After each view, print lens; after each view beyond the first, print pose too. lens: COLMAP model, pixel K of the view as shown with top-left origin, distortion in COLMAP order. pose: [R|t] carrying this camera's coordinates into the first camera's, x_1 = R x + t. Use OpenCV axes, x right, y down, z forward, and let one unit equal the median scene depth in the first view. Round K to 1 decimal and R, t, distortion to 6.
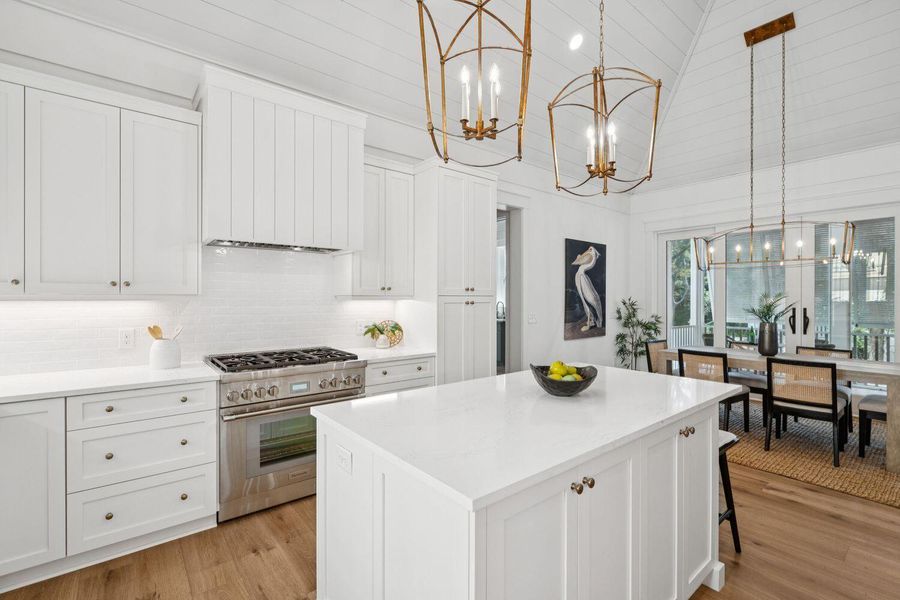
lens RADIAL K [[403.9, 0, 452.9], [0, 403.9, 295.9], [0, 0, 1]] dist [-0.004774, 0.001384]
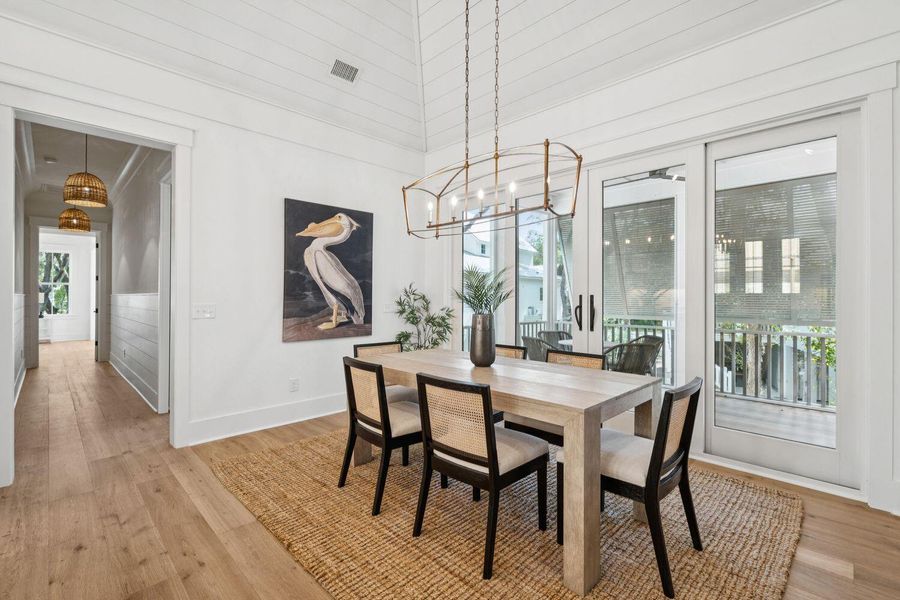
lens RADIAL K [[403.9, 0, 447.5], [0, 403.9, 293.6], [0, 0, 1]] dist [-0.004774, 0.001384]
pose [[0.995422, -0.000598, 0.095576, 0.476691], [0.000794, 0.999998, -0.002017, 0.024914], [-0.095575, 0.002084, 0.995420, 0.262331]]
